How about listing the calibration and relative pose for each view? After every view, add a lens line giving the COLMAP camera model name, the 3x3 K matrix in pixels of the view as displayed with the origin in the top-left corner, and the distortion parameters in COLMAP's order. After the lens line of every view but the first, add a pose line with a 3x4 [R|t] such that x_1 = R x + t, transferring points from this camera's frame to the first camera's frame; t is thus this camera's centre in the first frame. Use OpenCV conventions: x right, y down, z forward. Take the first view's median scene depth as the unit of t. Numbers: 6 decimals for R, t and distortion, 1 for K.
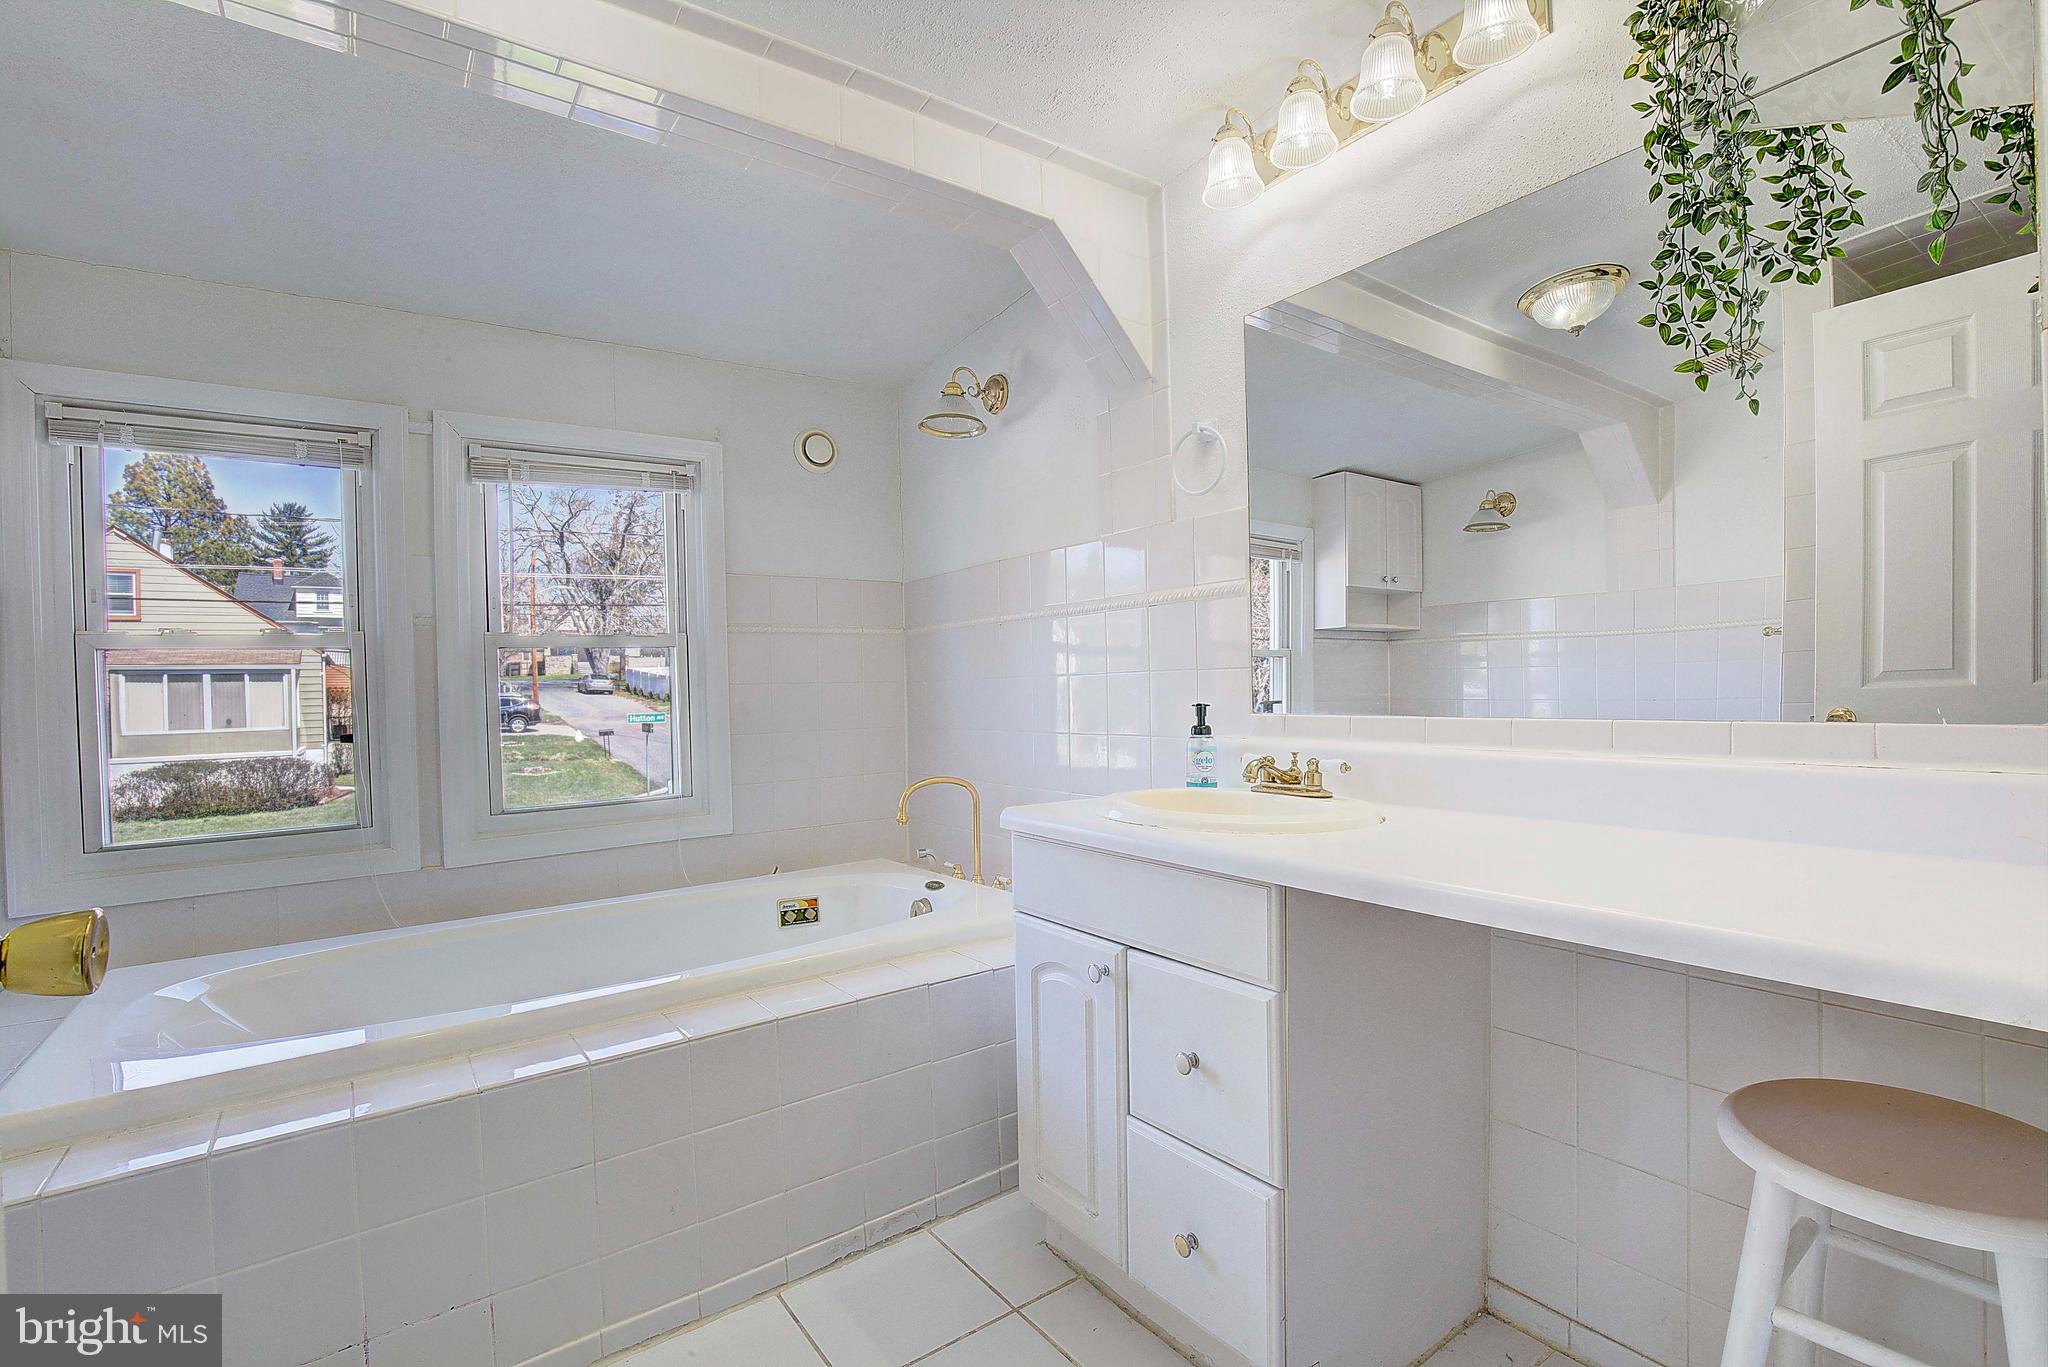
lens RADIAL K [[931.9, 0, 1036.1], [0, 931.9, 692.4], [0, 0, 1]] dist [-0.031456, 0.002726]
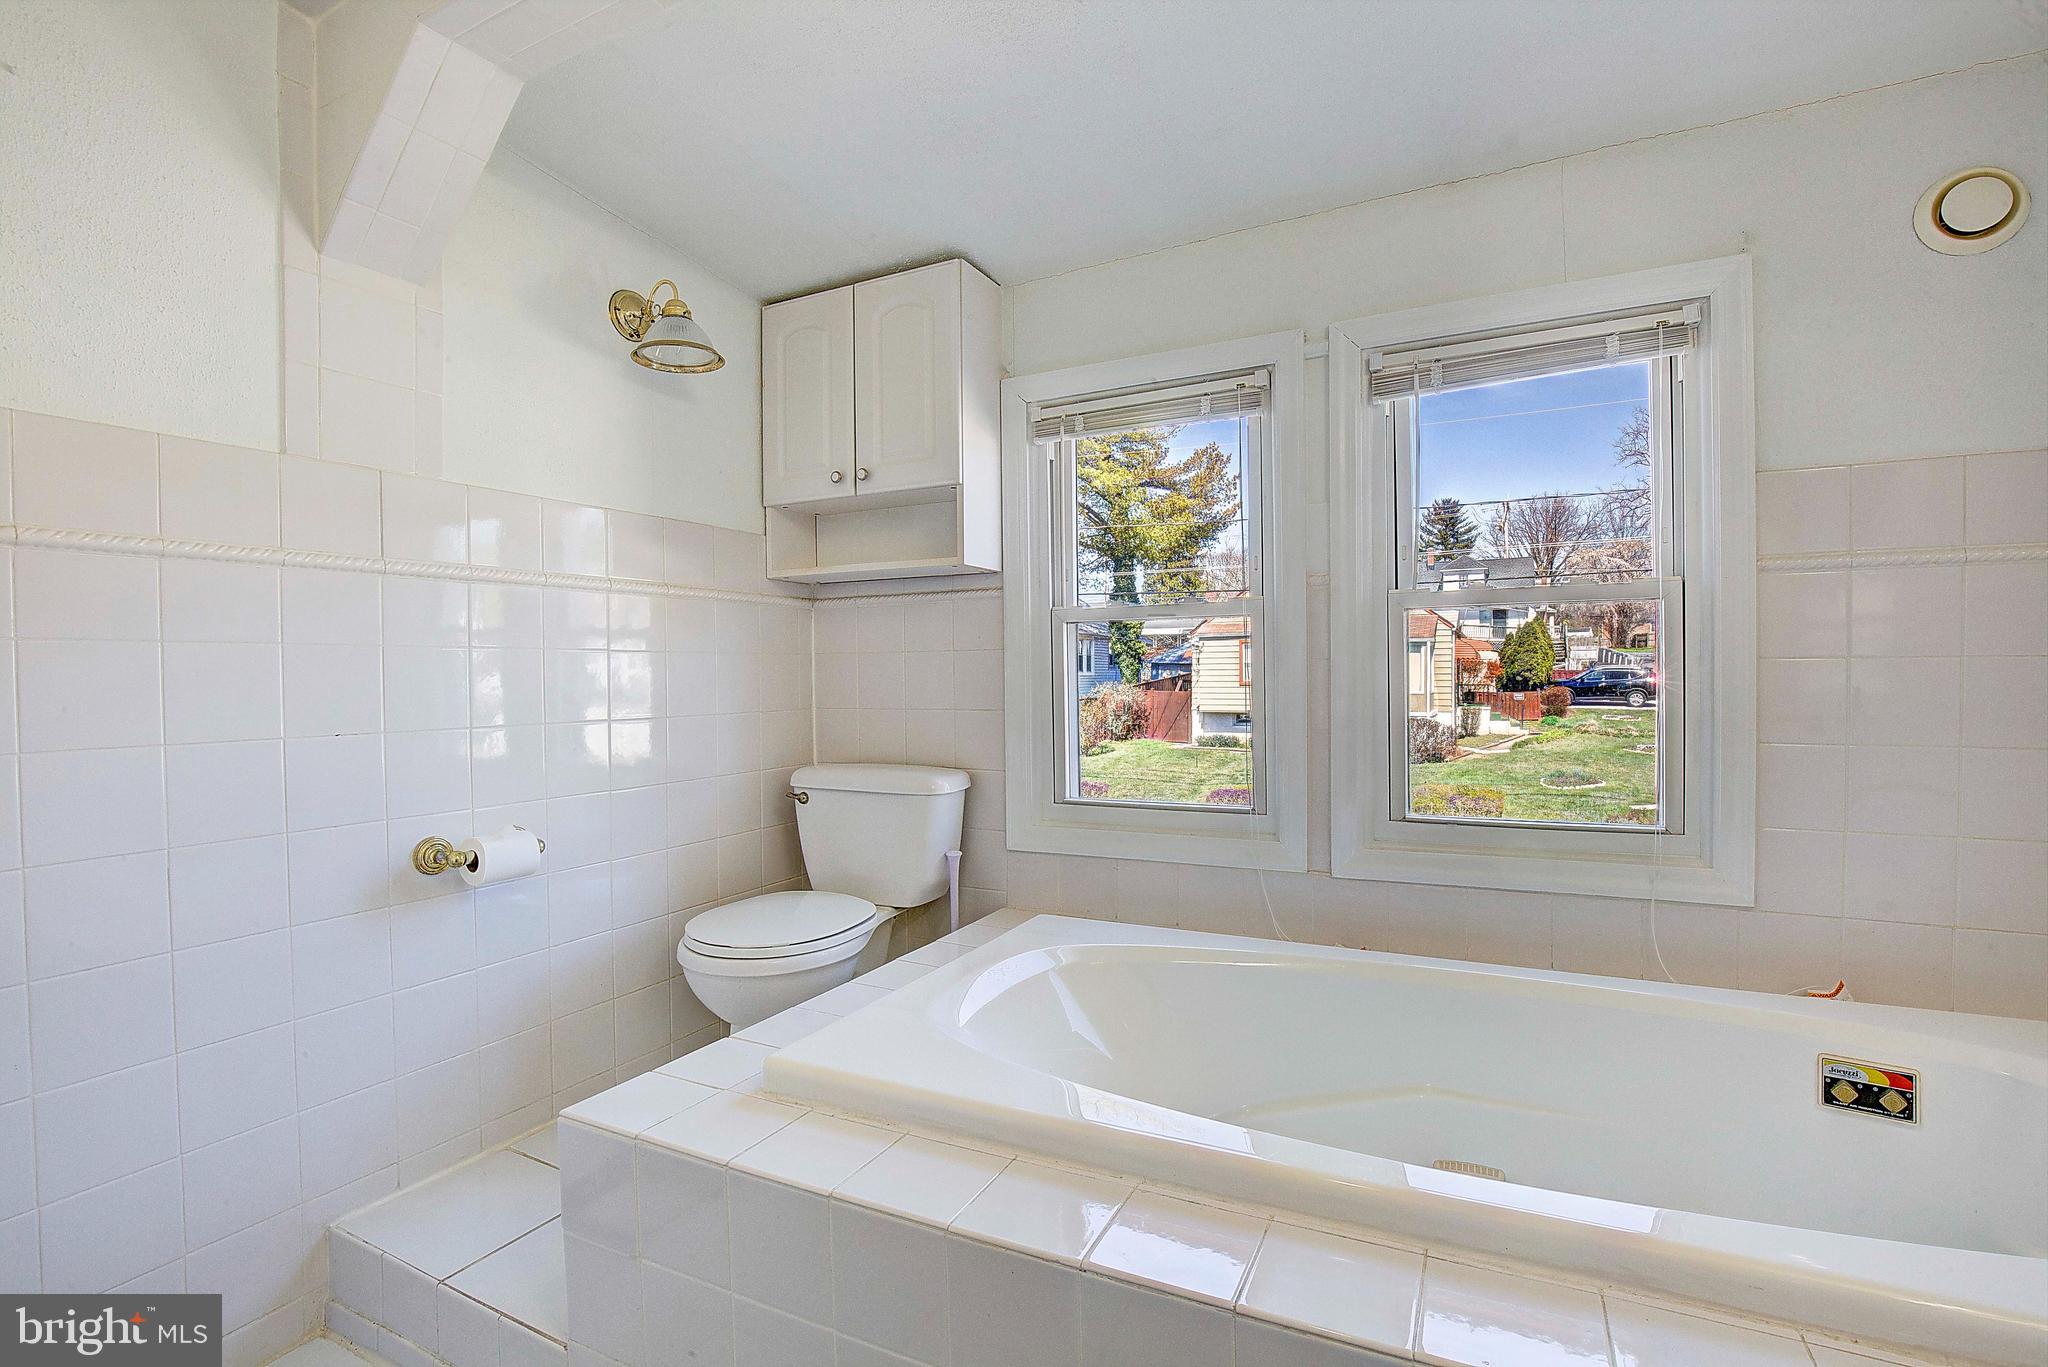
lens RADIAL K [[931.9, 0, 1039.2], [0, 931.9, 689.3], [0, 0, 1]] dist [-0.031456, 0.002726]
pose [[0.458979, 0.036267, -0.887707, -0.020860], [-0.011784, 0.999327, 0.034734, -0.003599], [0.888369, -0.005481, 0.459097, 0.325046]]
